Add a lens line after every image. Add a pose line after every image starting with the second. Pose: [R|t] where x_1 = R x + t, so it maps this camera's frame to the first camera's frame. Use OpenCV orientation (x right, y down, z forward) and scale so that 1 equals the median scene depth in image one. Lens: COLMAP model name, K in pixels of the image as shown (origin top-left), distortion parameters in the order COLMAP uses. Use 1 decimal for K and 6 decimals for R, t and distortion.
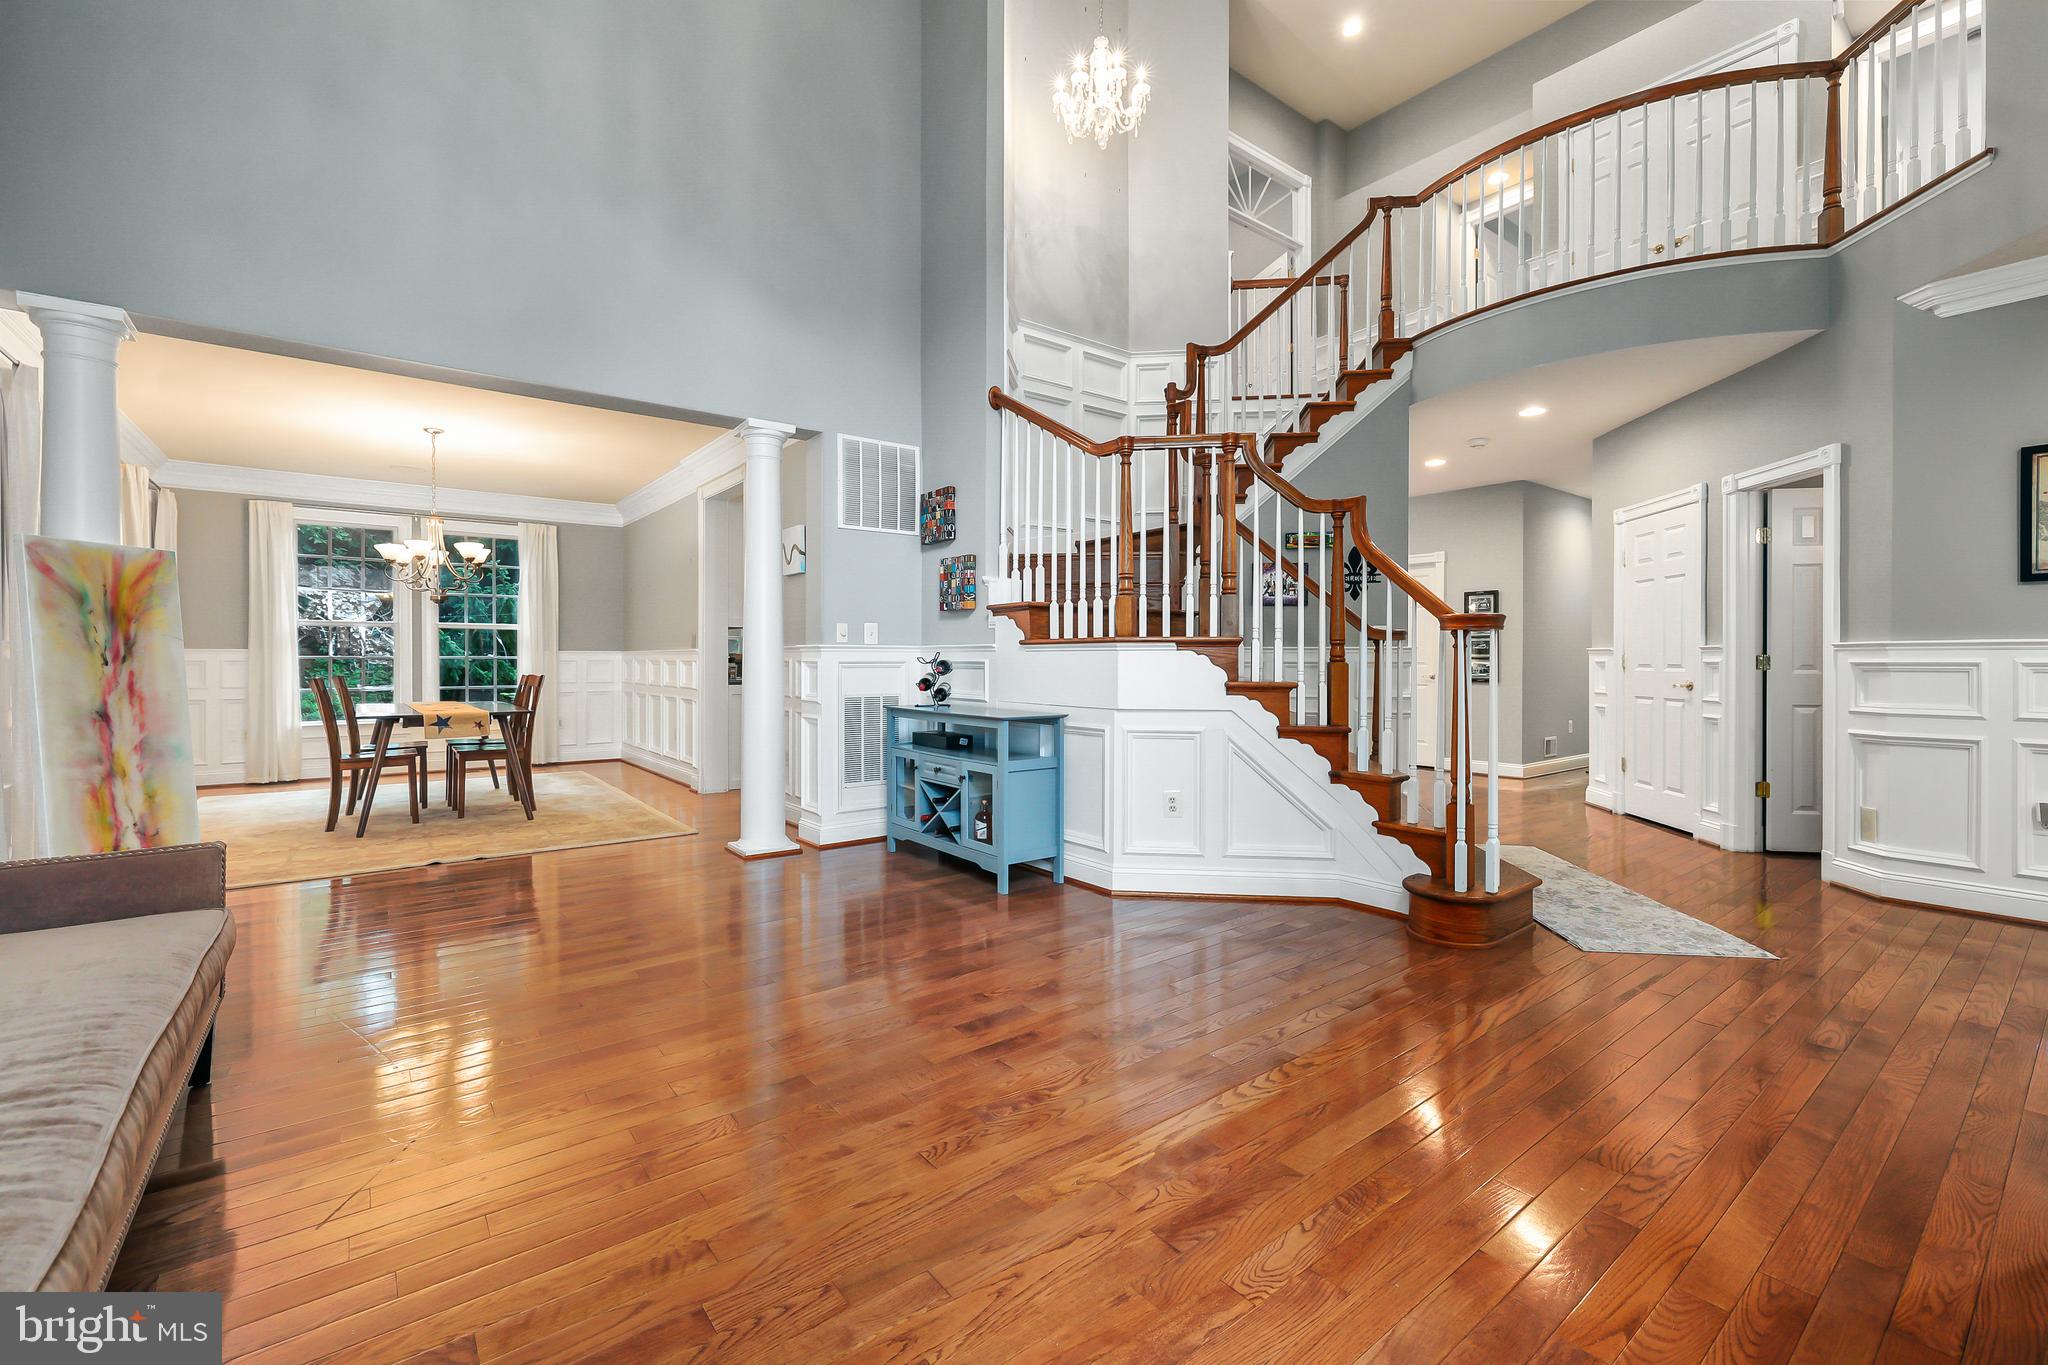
lens RADIAL K [[856.9, 0, 1010.1], [0, 856.9, 660.1], [0, 0, 1]] dist [-0.000901, -0.001711]
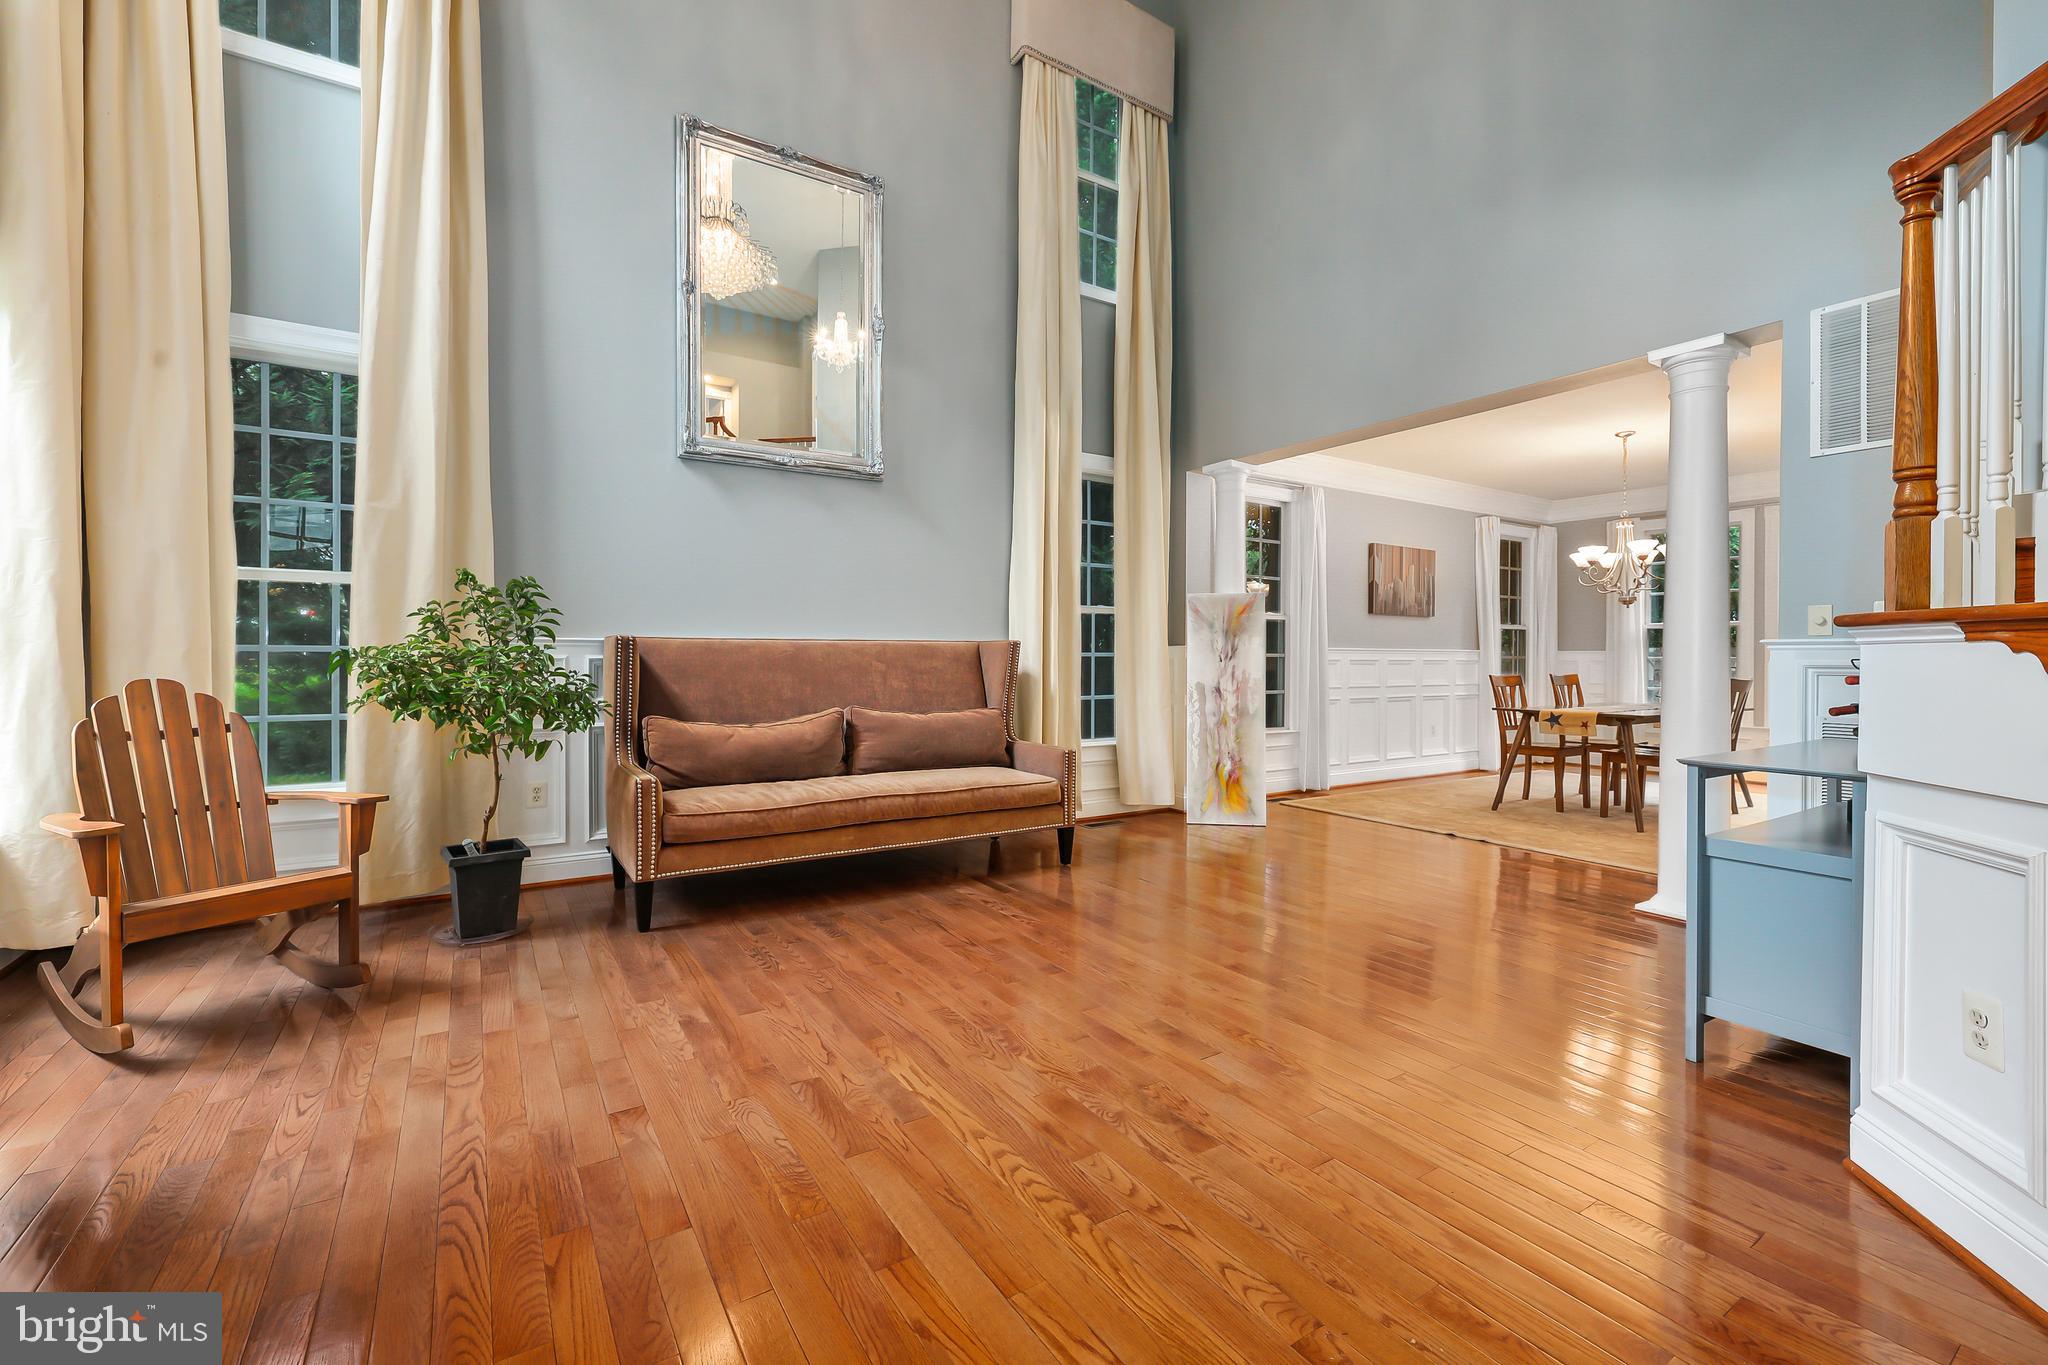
lens RADIAL K [[856.9, 0, 1024.0], [0, 856.9, 655.1], [0, 0, 1]] dist [-0.000901, -0.001711]
pose [[-0.077787, -0.002217, -0.996968, 0.729437], [-0.004941, 0.999986, -0.001838, -0.002652], [0.996958, 0.004783, -0.077797, 0.694122]]
